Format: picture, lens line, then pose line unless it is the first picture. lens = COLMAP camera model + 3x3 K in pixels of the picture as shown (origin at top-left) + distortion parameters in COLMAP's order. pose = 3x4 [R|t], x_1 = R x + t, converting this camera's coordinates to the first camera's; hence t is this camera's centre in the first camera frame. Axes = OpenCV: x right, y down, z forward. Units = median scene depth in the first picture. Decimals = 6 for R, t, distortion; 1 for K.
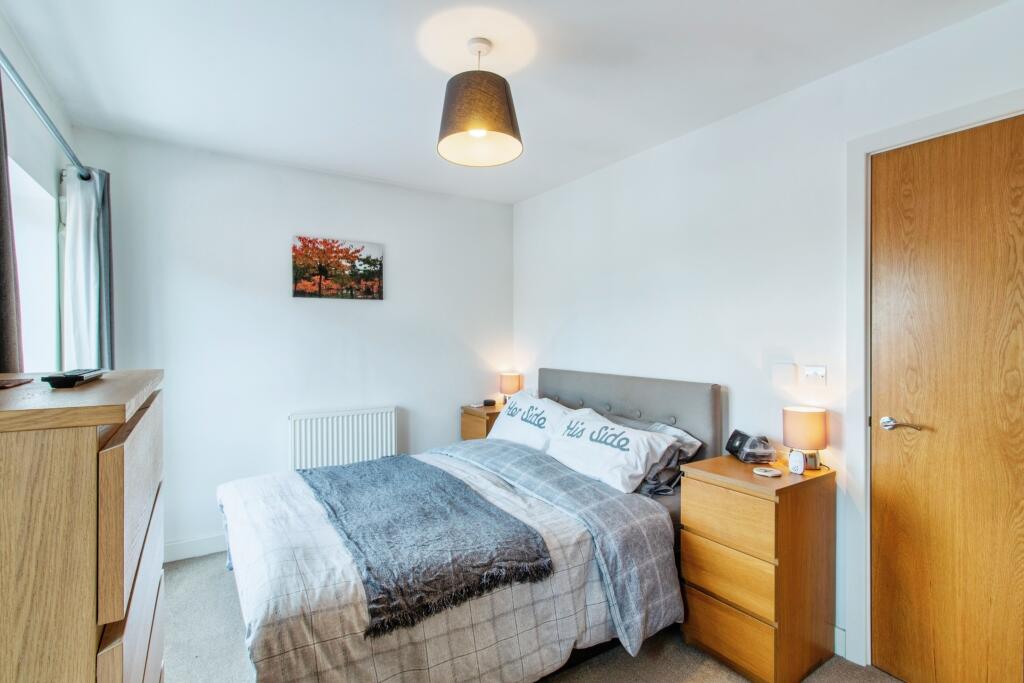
lens RADIAL K [[484.2, 0, 519.5], [0, 484.2, 328.1], [0, 0, 1]] dist [-0.000599, -0.000061]
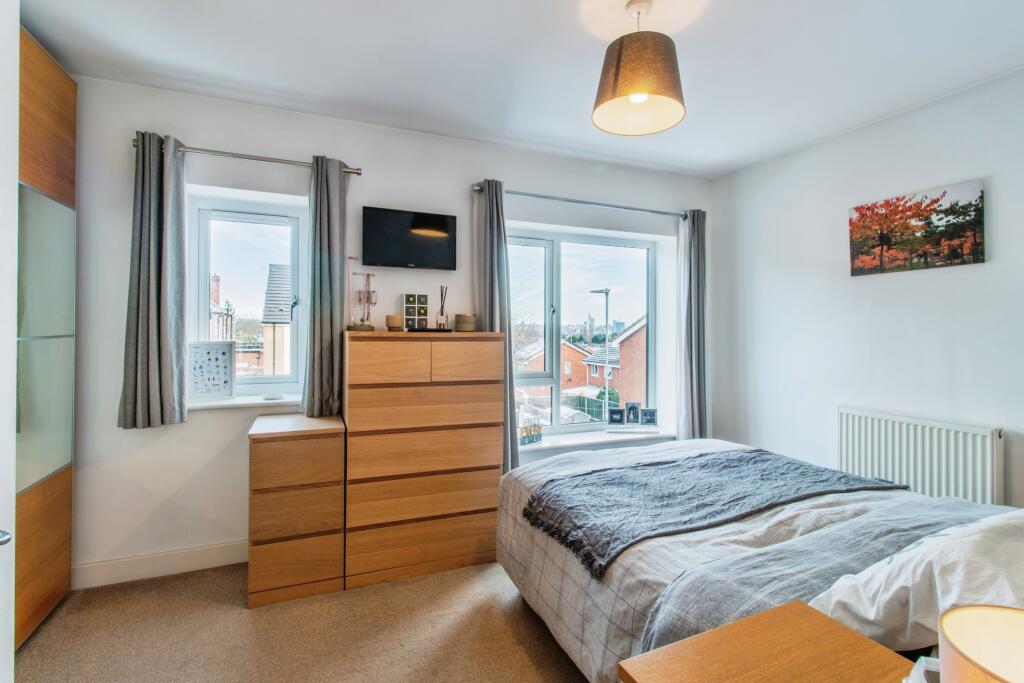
lens RADIAL K [[484.2, 0, 519.5], [0, 484.2, 328.1], [0, 0, 1]] dist [-0.000599, -0.000061]
pose [[-0.161646, -0.004474, -0.986839, 0.496005], [0.010202, 0.999929, -0.006205, 0.029570], [0.986796, -0.011071, -0.161589, 0.521704]]
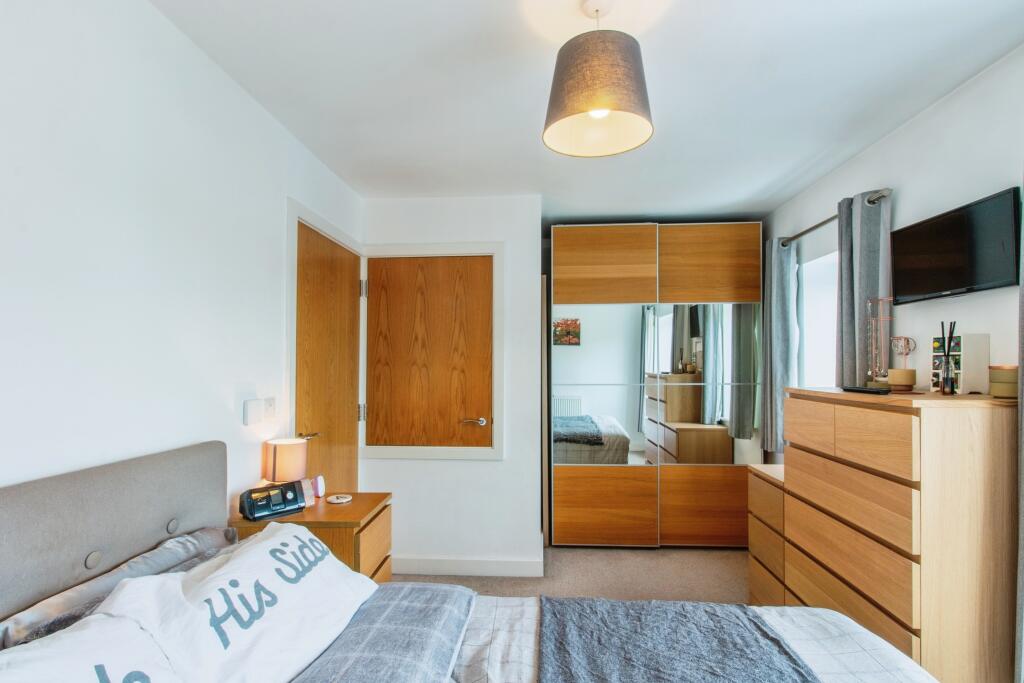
lens RADIAL K [[489.9, 0, 506.2], [0, 489.9, 362.1], [0, 0, 1]] dist [0.000879, 0.000142]
pose [[-0.790418, 0.001020, 0.612567, -0.249818], [-0.012292, 0.999771, -0.017525, 0.009640], [-0.612445, -0.021382, -0.790224, 0.960687]]
